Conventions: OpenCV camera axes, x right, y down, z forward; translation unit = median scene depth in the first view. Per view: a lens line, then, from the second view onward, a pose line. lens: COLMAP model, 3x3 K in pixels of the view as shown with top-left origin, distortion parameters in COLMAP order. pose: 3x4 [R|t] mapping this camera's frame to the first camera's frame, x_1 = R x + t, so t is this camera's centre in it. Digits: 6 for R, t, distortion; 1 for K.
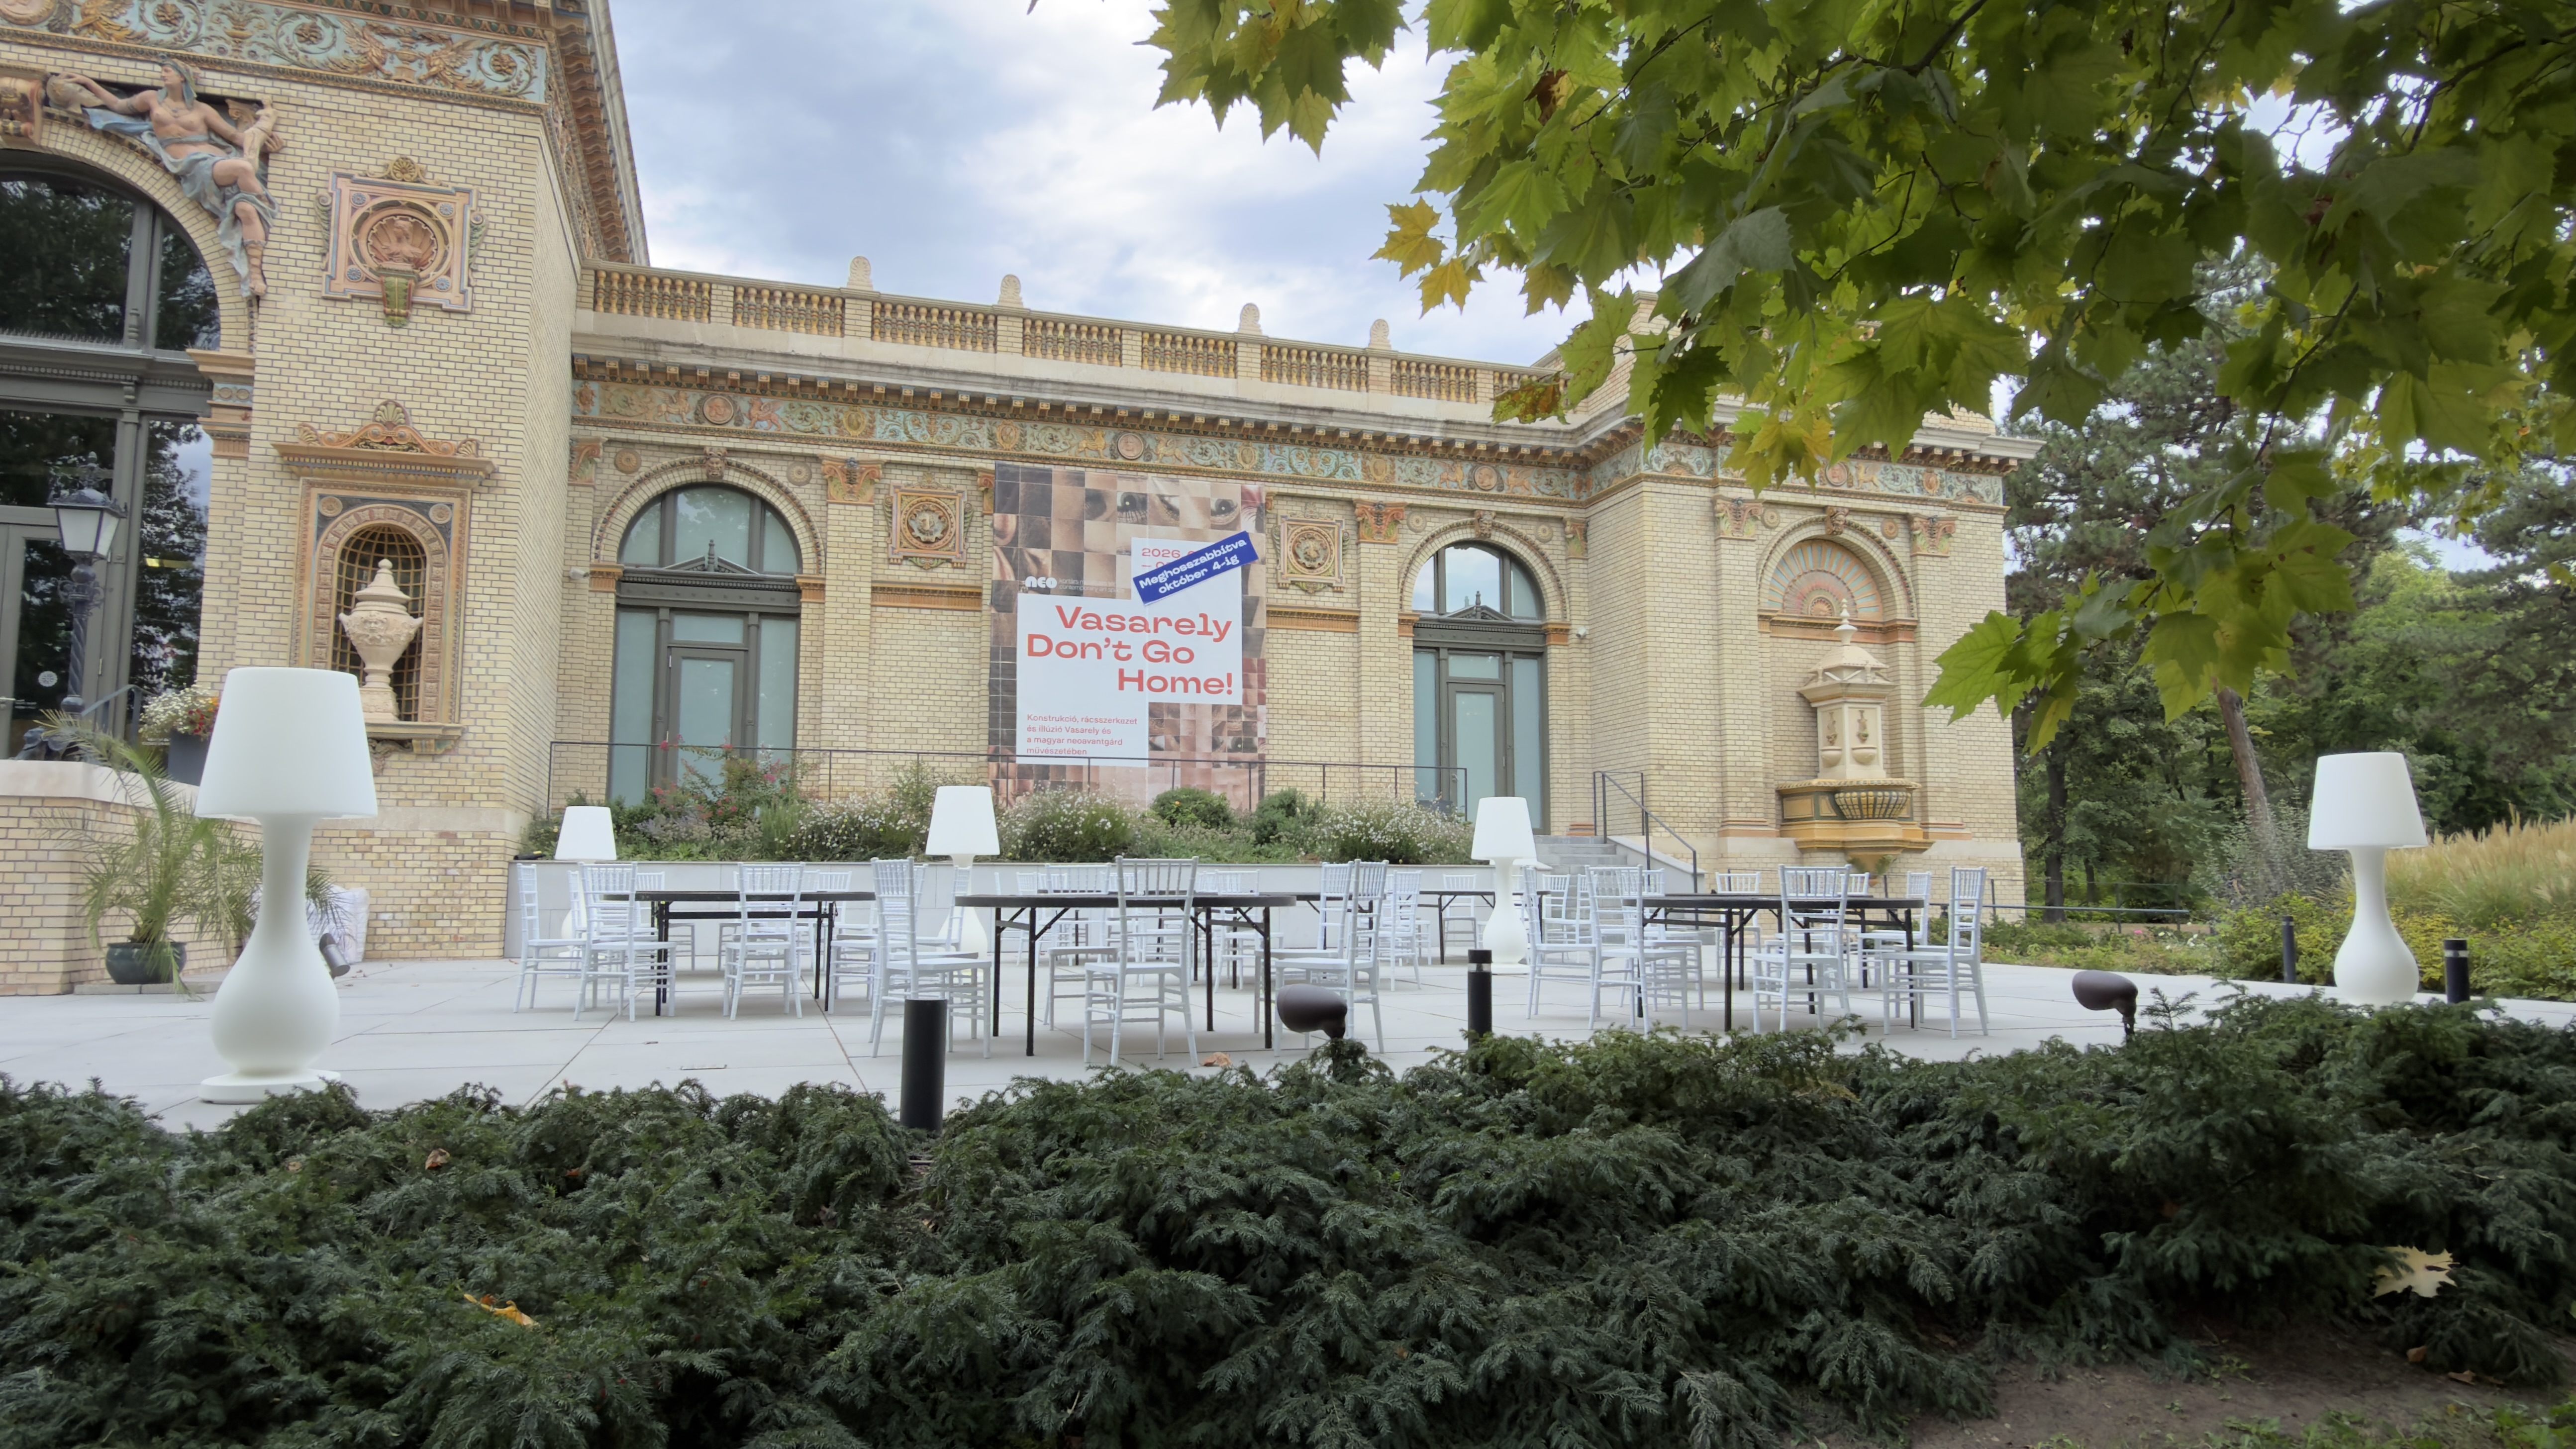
lens RADIAL K [[1617.6, 0, 1274.8], [0, 1617.6, 723.3], [0, 0, 1]] dist [0.019881, -0.002807]
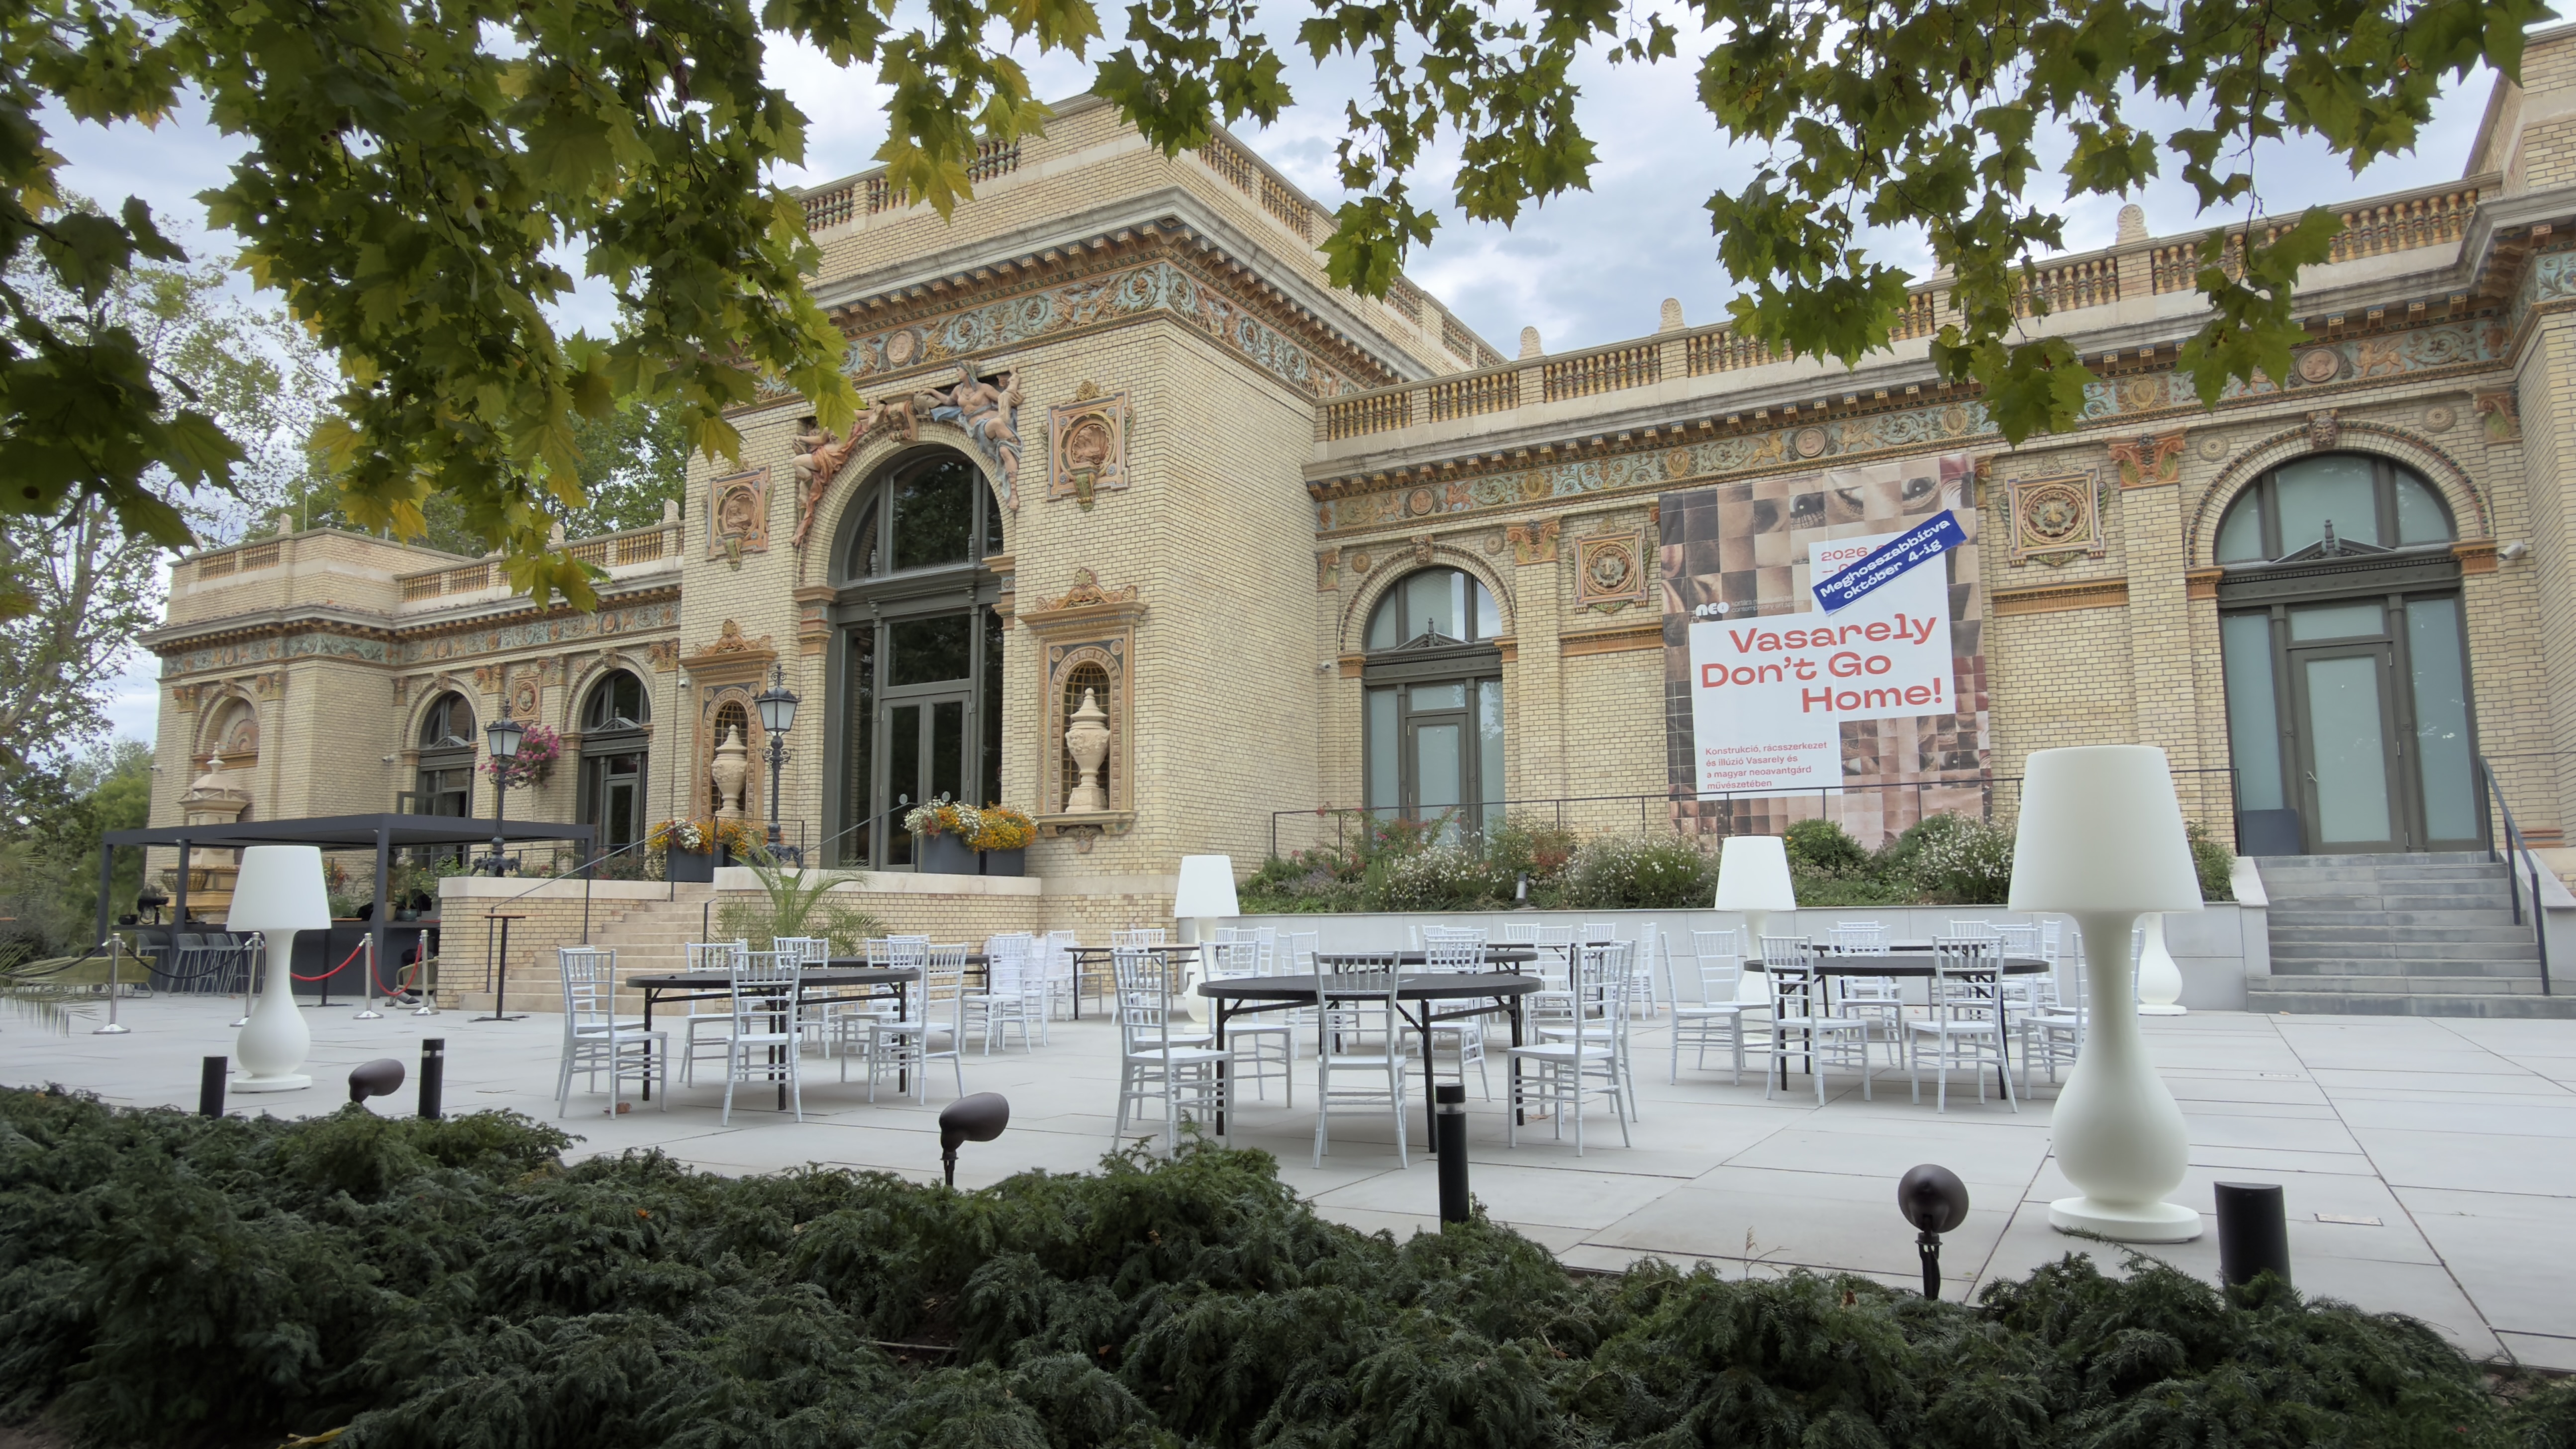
lens RADIAL K [[1617.6, 0, 1275.5], [0, 1617.6, 727.2], [0, 0, 1]] dist [0.019881, -0.002807]
pose [[0.674551, -0.096153, -0.731940, 0.373090], [0.089065, 0.994839, -0.048608, 0.005609], [0.732836, -0.032402, 0.679634, 0.160648]]
